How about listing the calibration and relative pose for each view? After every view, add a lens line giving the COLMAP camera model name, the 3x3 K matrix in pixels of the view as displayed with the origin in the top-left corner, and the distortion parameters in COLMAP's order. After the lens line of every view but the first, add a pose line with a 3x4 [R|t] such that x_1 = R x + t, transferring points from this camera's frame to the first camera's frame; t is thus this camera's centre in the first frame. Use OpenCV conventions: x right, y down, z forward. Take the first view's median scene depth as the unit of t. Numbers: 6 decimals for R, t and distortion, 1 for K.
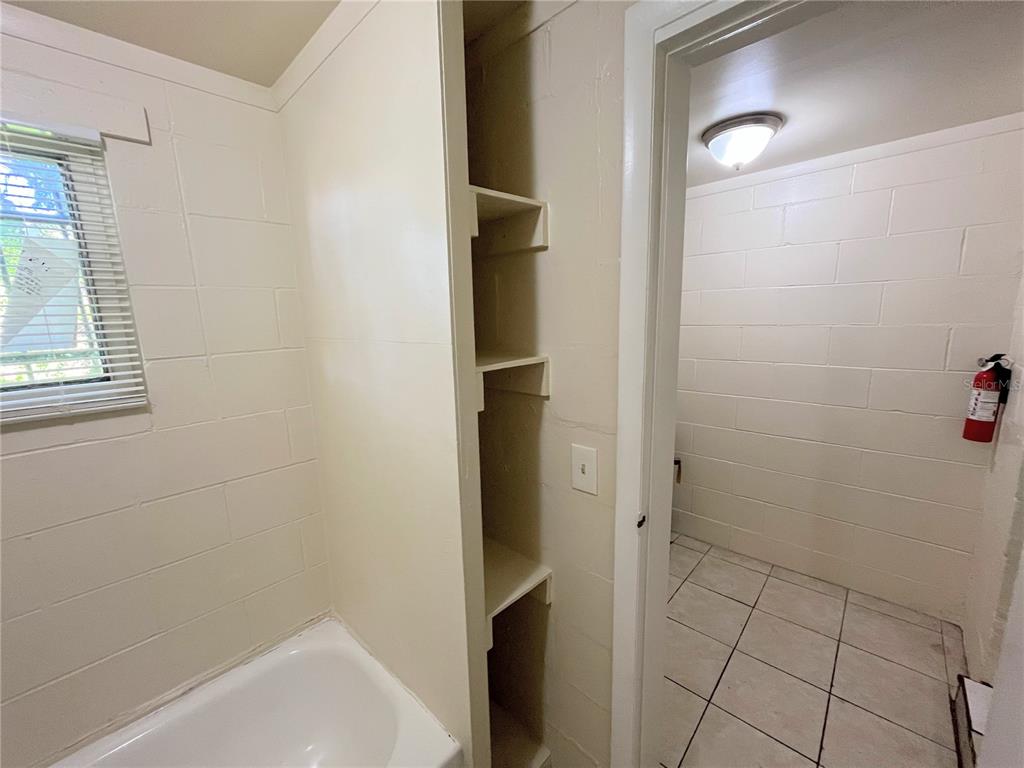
lens RADIAL K [[412.5, 0, 526.2], [0, 412.5, 378.1], [0, 0, 1]] dist [-0.001607, -0.000356]
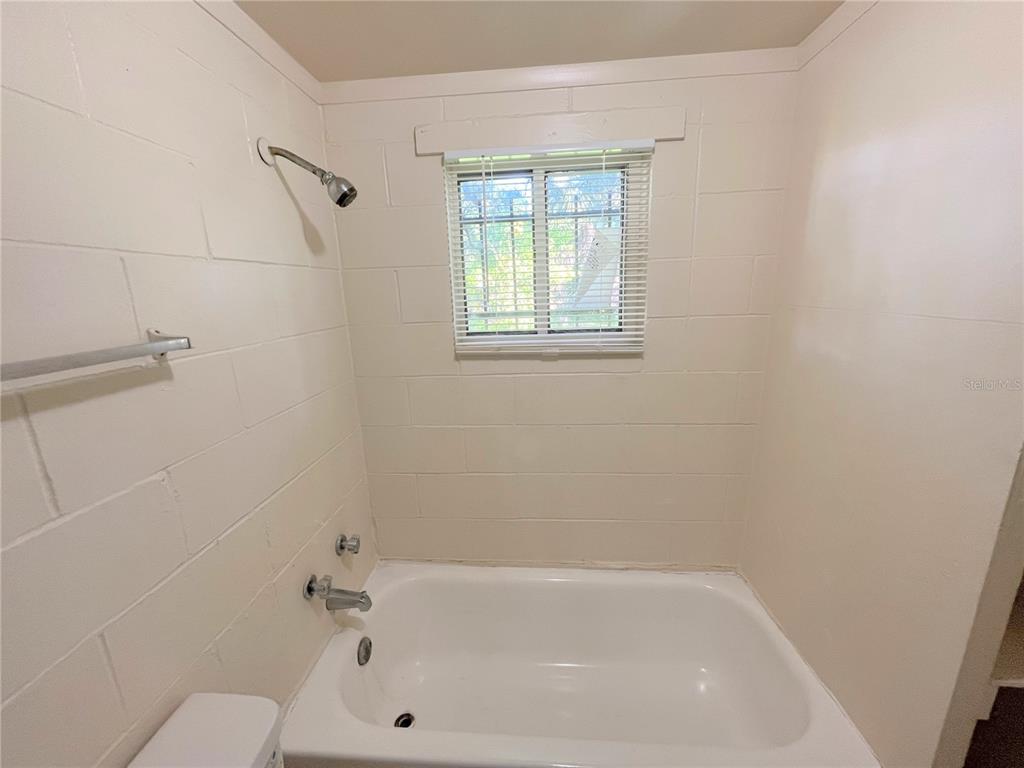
lens RADIAL K [[414.1, 0, 509.5], [0, 414.1, 386.7], [0, 0, 1]] dist [-0.002966, -0.000529]
pose [[0.628607, 0.179494, -0.756726, -0.169612], [-0.110733, 0.983746, 0.141358, 0.033485], [0.769799, -0.005064, 0.638266, -0.167801]]
